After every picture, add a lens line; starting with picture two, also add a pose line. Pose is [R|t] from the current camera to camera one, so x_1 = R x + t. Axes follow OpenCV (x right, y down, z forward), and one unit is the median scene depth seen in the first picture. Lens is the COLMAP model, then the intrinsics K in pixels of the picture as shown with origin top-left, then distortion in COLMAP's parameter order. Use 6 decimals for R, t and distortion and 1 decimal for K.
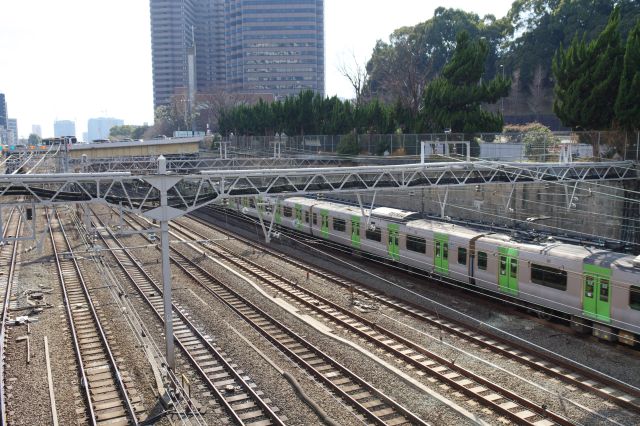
lens RADIAL K [[576.4, 0, 320.0], [0, 576.4, 213.0], [0, 0, 1]] dist [-0.066245, 0.139598]
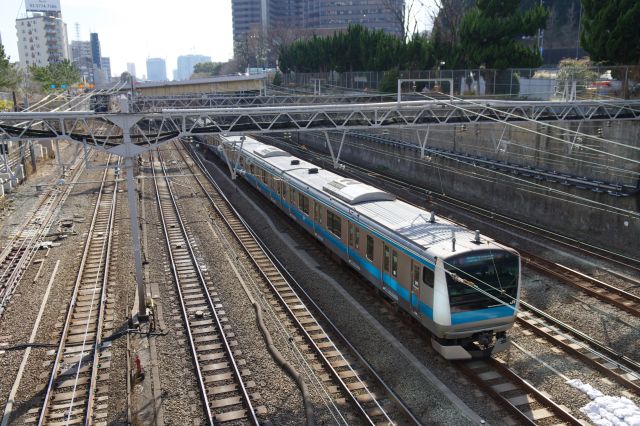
lens RADIAL K [[576.4, 0, 320.0], [0, 576.4, 213.0], [0, 0, 1]] dist [-0.066245, 0.139598]
pose [[0.988131, 0.029097, -0.150835, 0.170249], [-0.012610, 0.993947, 0.109130, -0.002562], [0.153097, -0.105933, 0.982517, -0.004230]]
